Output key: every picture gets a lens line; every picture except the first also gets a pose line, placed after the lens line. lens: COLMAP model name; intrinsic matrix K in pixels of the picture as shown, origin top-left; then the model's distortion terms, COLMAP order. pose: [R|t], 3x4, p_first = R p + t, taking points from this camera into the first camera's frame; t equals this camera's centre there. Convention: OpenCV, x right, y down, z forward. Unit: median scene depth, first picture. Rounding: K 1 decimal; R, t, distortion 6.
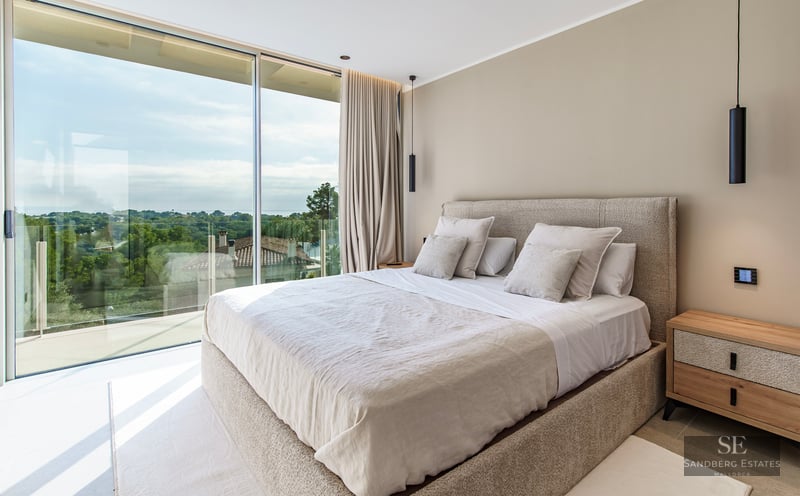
lens RADIAL K [[377.7, 0, 370.9], [0, 377.7, 221.1], [0, 0, 1]] dist [-0.004580, -0.001697]
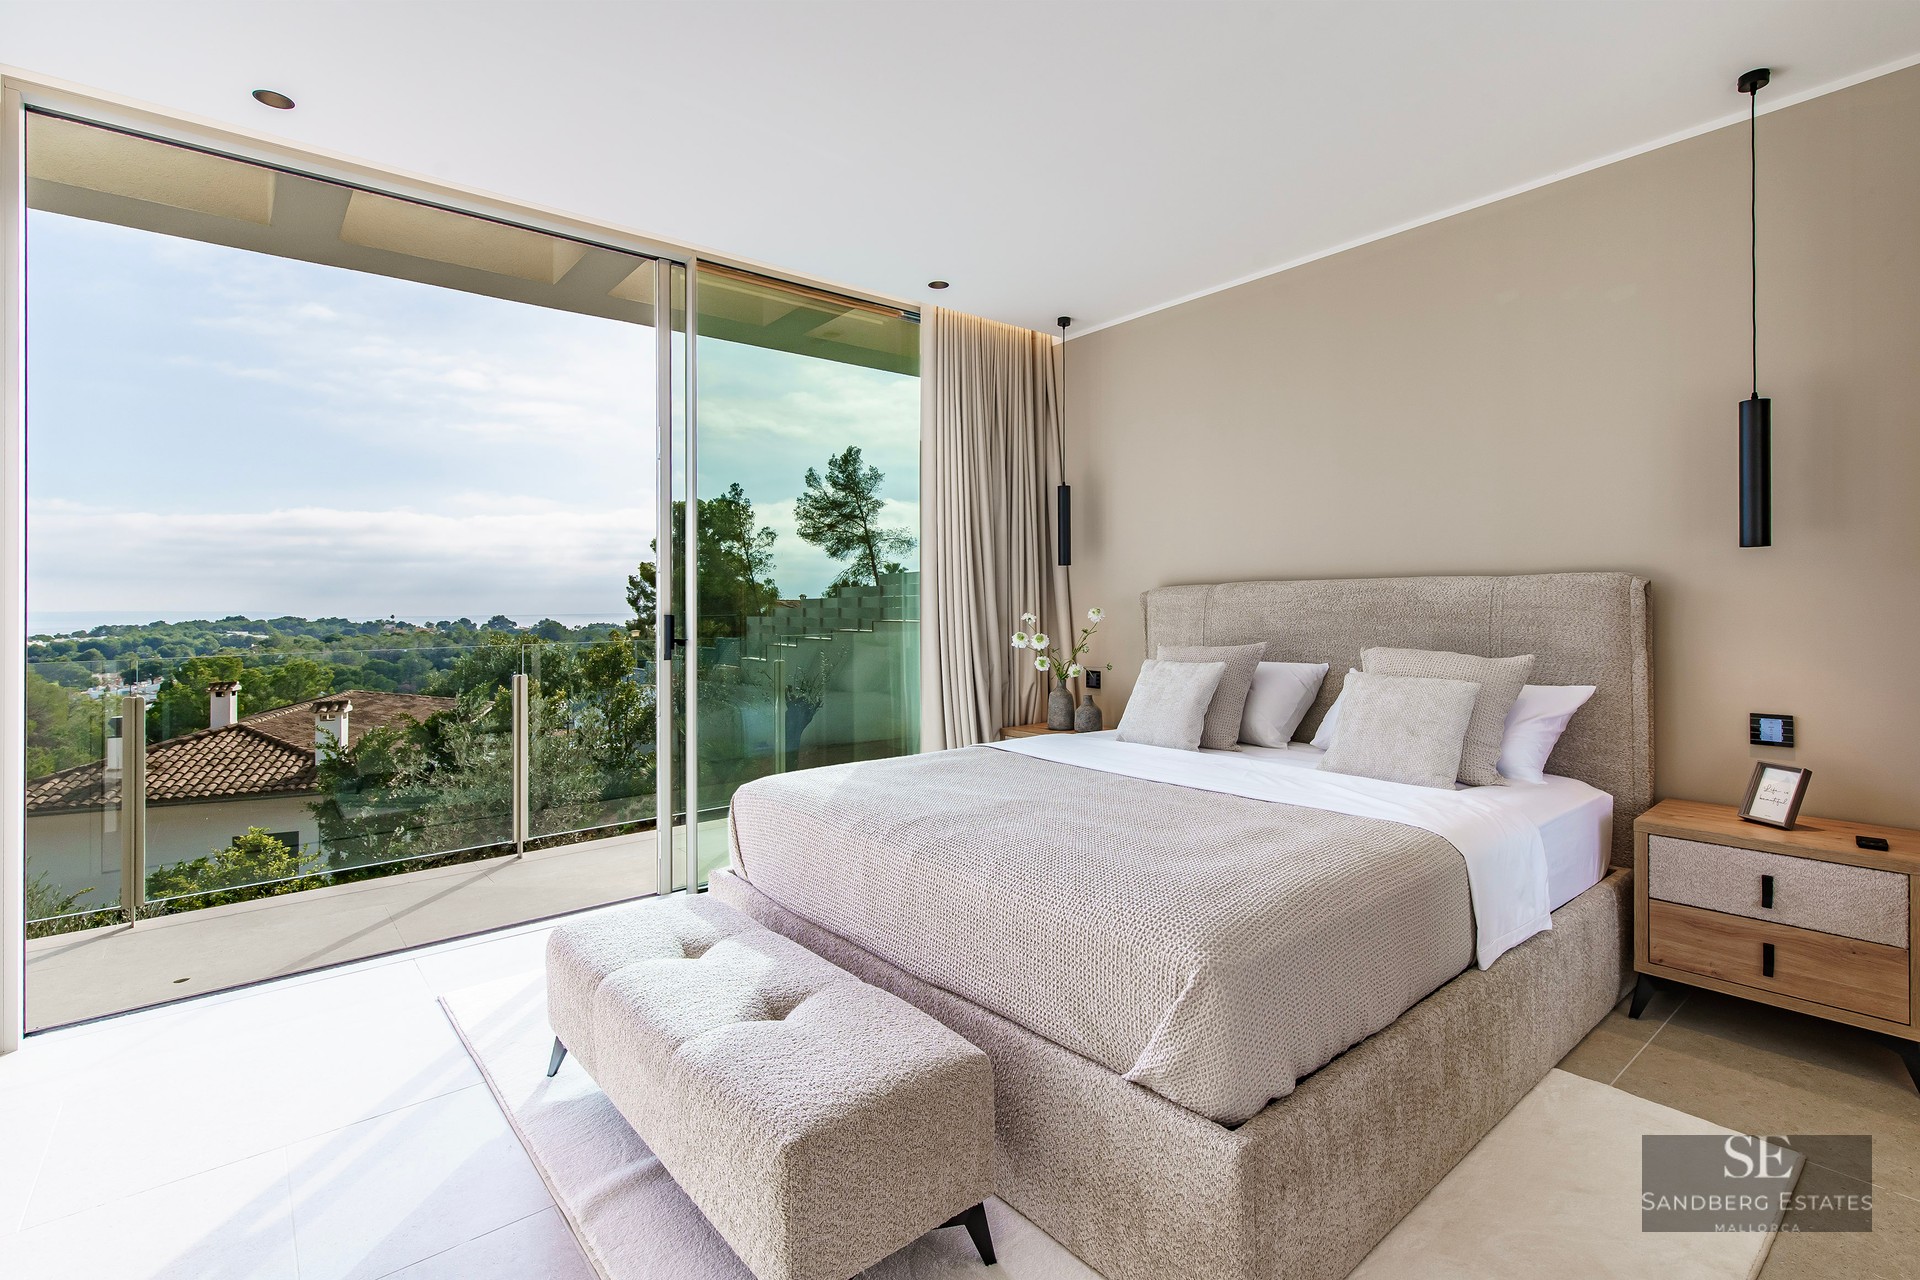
lens RADIAL K [[922.2, 0, 898.4], [0, 922.2, 617.7], [0, 0, 1]] dist [-0.016930, 0.000864]
pose [[0.998870, -0.015426, 0.044959, -0.204910], [0.016306, 0.999681, -0.019273, 0.001244], [-0.044647, 0.019984, 0.998803, -0.149302]]
